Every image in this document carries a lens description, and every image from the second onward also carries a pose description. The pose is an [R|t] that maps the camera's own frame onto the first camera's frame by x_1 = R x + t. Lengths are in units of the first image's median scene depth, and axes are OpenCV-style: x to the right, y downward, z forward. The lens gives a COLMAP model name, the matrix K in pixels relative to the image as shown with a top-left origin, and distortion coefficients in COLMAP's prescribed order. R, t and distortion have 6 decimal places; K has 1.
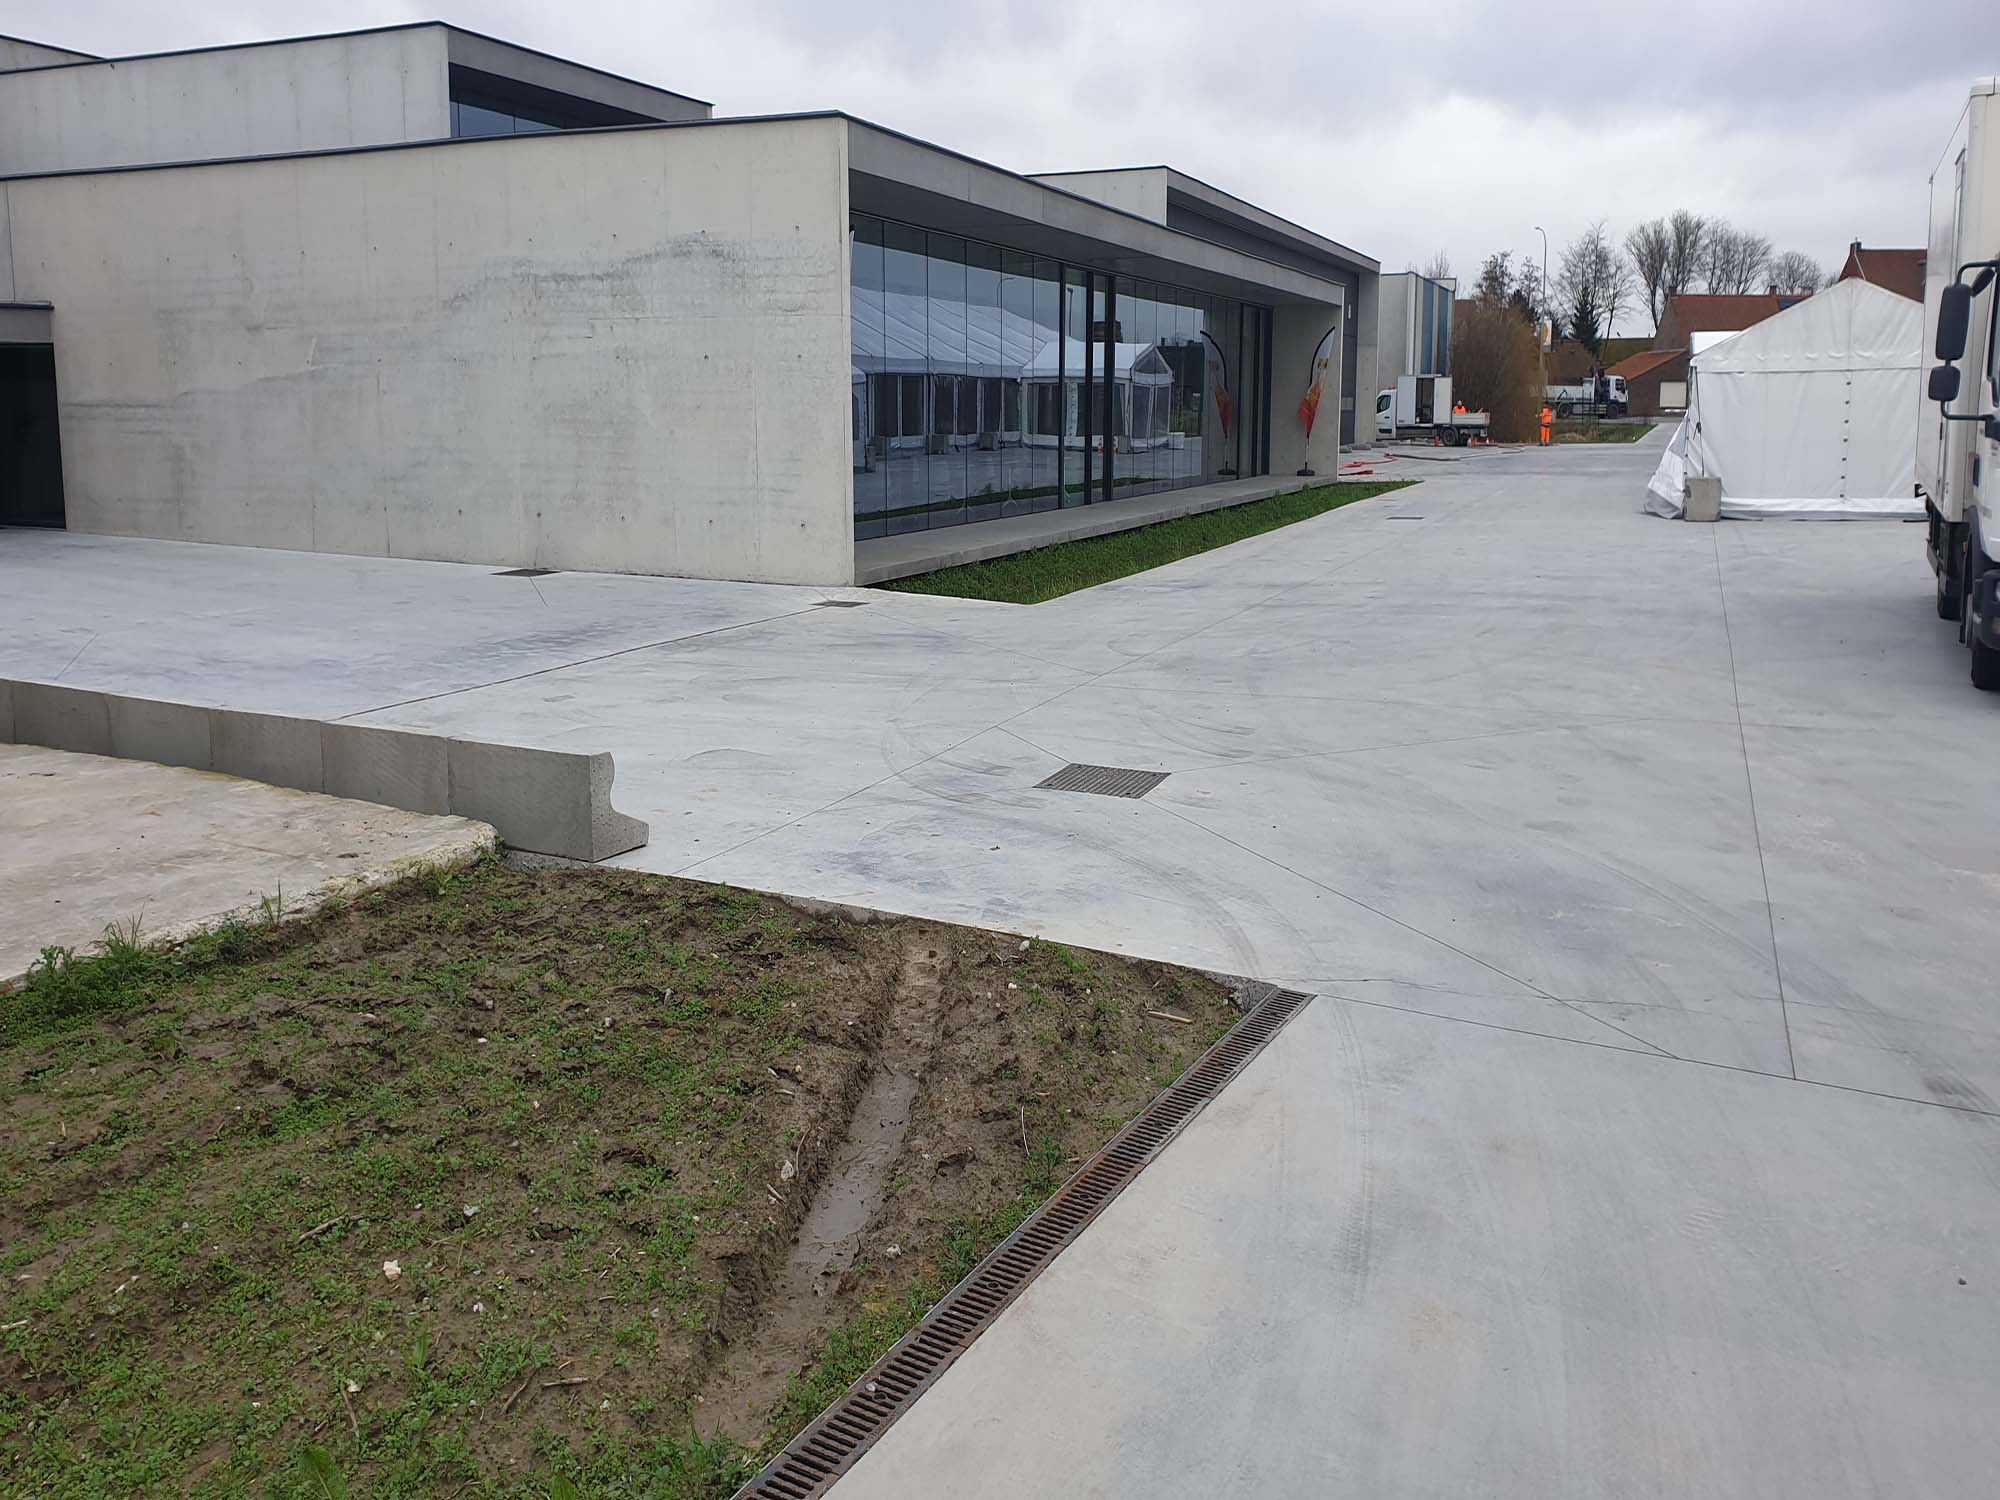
lens RADIAL K [[1632.4, 0, 1002.0], [0, 1632.4, 617.0], [0, 0, 1]] dist [0.052517, -0.001643]
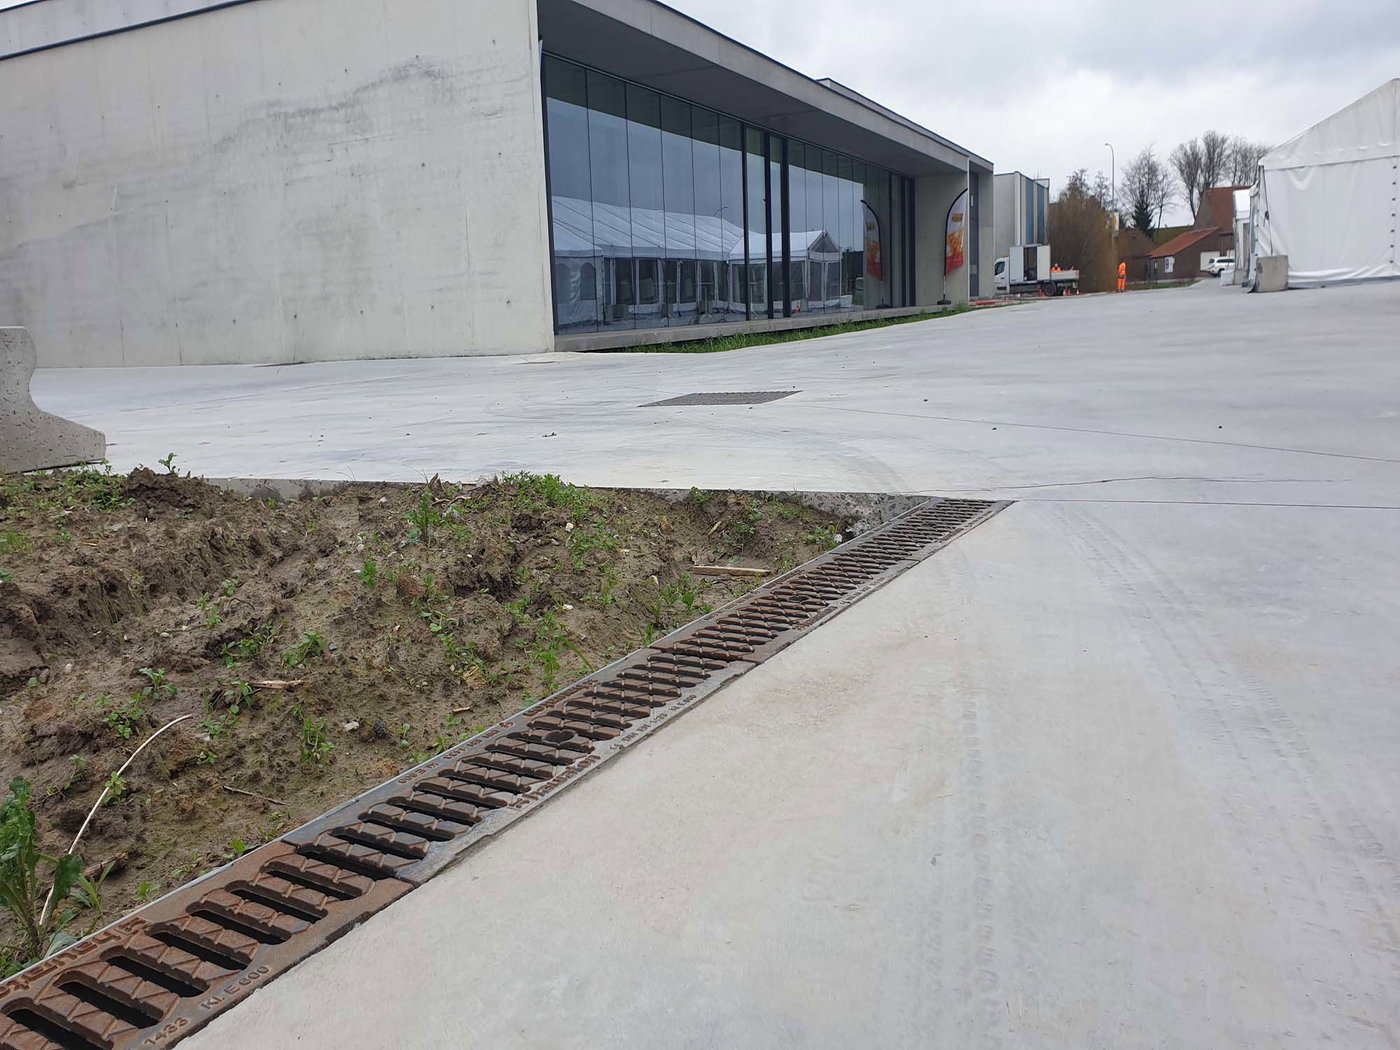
lens RADIAL K [[1070.0, 0, 774.5], [0, 1070.0, 521.9], [0, 0, 1]] dist [-0.005872, 0.082974]
pose [[0.999091, -0.034382, 0.025200, 0.033805], [0.033590, 0.998949, 0.031198, 0.068319], [-0.026246, -0.030323, 0.999196, 0.207043]]
